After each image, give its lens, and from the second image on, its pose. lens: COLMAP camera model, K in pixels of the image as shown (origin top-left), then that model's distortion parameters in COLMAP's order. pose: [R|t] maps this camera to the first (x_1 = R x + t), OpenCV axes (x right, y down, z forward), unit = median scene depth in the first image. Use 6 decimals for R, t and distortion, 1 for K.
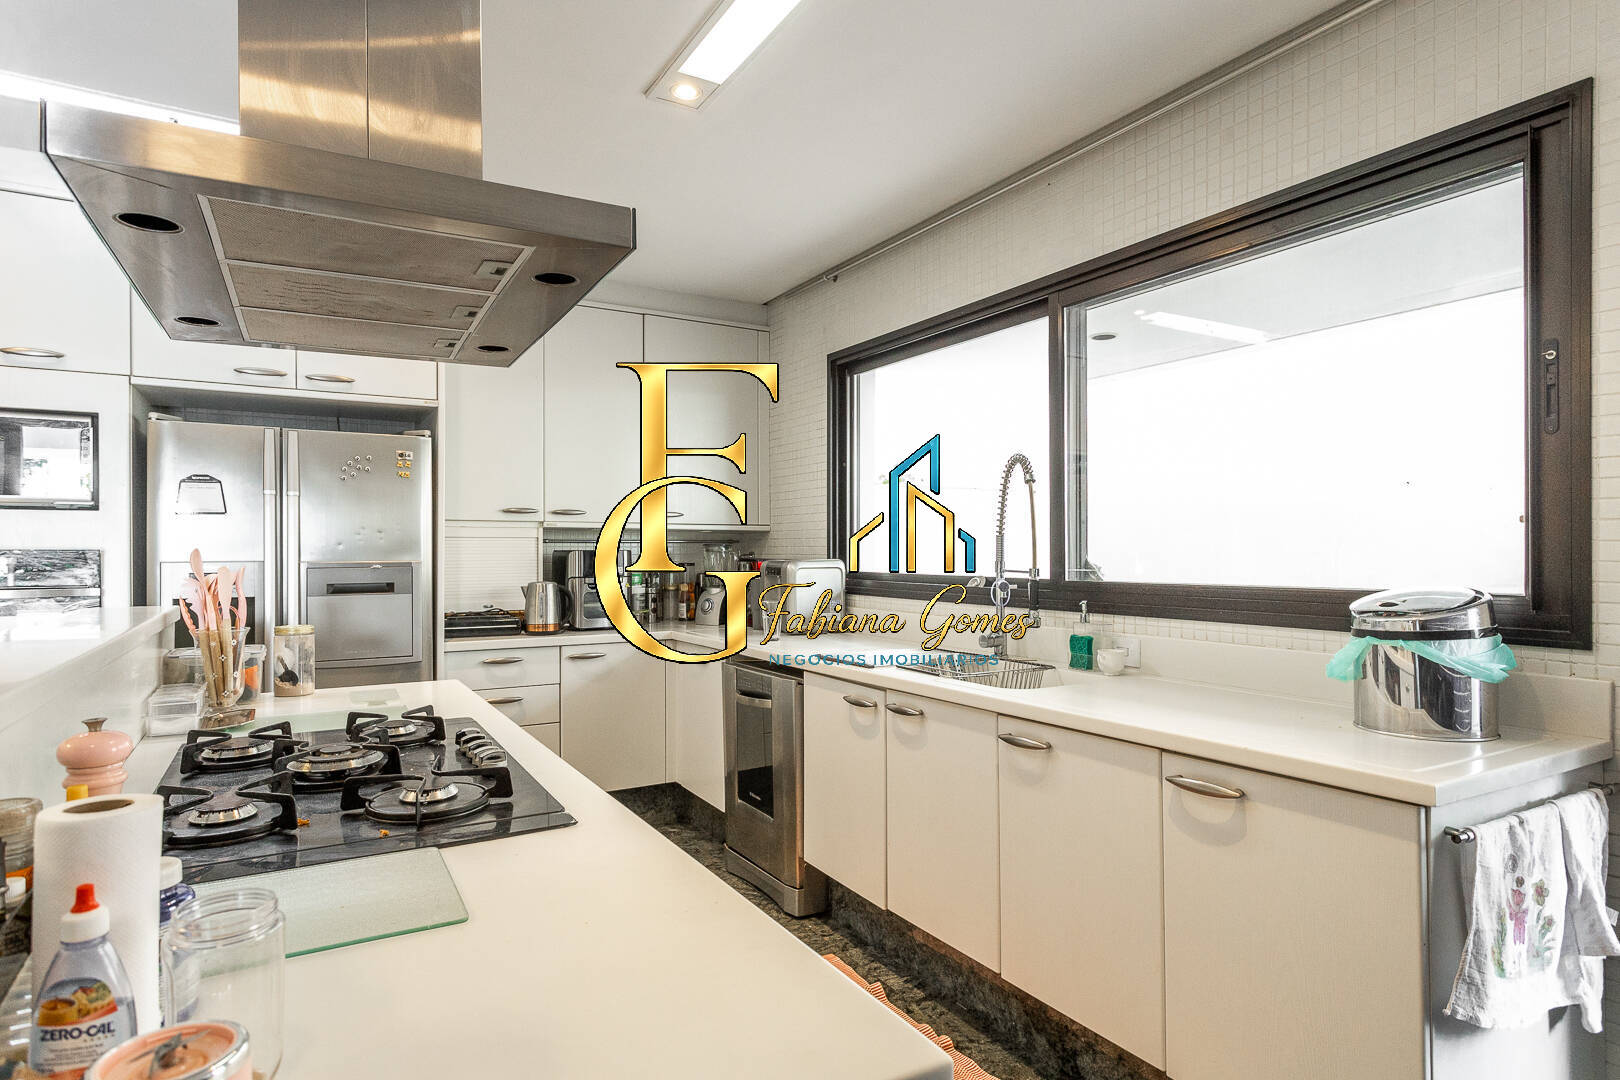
lens RADIAL K [[865.0, 0, 834.2], [0, 865.0, 543.8], [0, 0, 1]] dist [-0.000829, 0.000507]
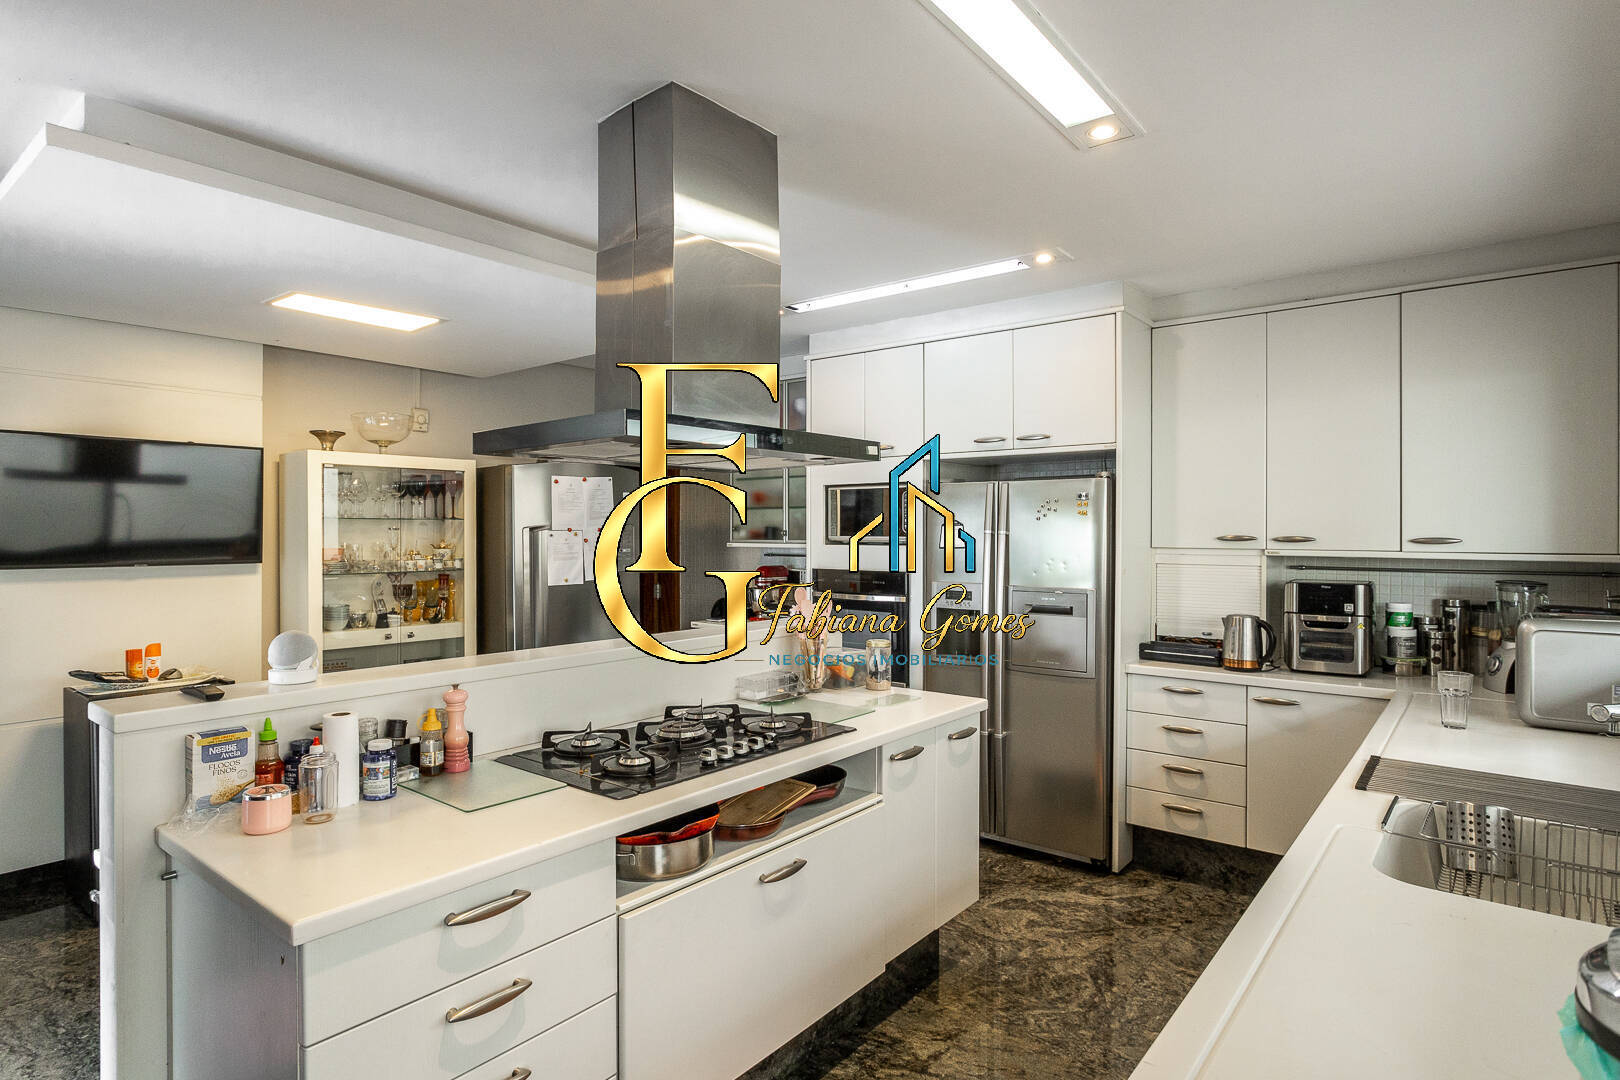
lens RADIAL K [[875.0, 0, 802.9], [0, 875.0, 529.1], [0, 0, 1]] dist [-0.000224, 0.000446]
pose [[0.347918, -0.002251, -0.937522, 0.519410], [0.002059, 0.999997, -0.001636, -0.064958], [0.937523, -0.001361, 0.347921, 0.282656]]
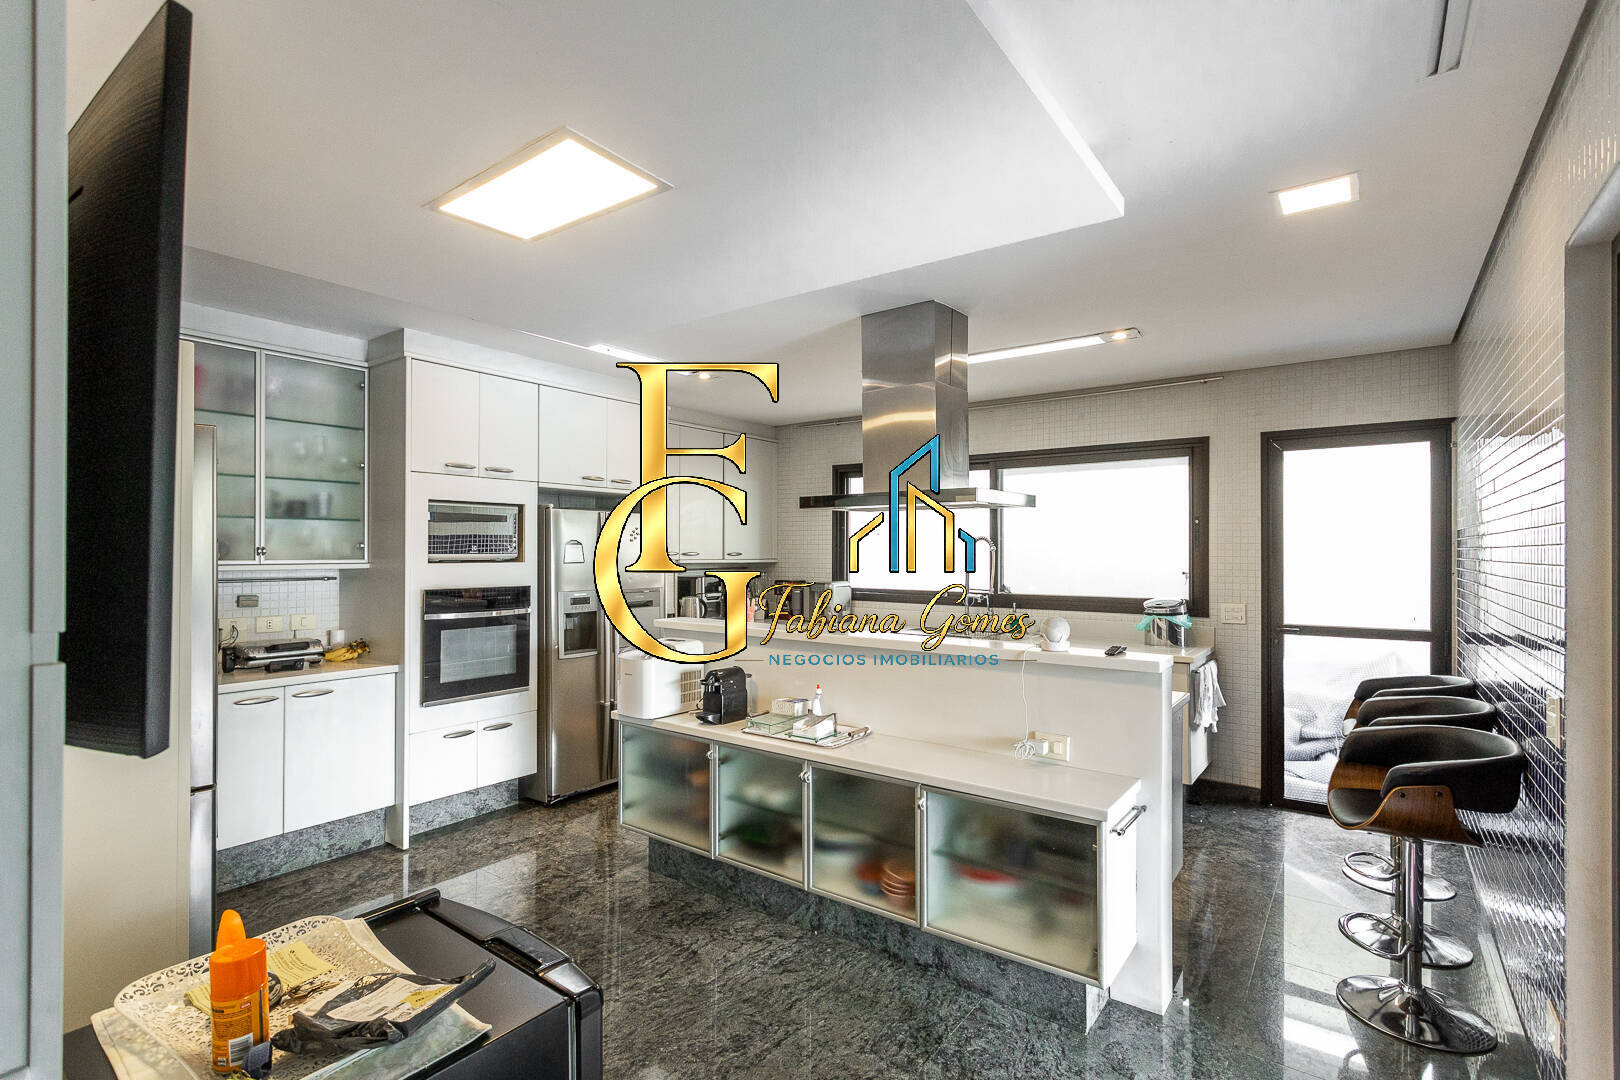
lens RADIAL K [[769.4, 0, 810.0], [0, 769.4, 540.0], [0, 0, 1]] dist [0.002281, 0.000371]
pose [[0.920008, 0.010913, 0.391748, -0.918671], [-0.008116, 0.999928, -0.008795, -0.072341], [-0.391815, 0.004912, 0.920031, -0.594759]]
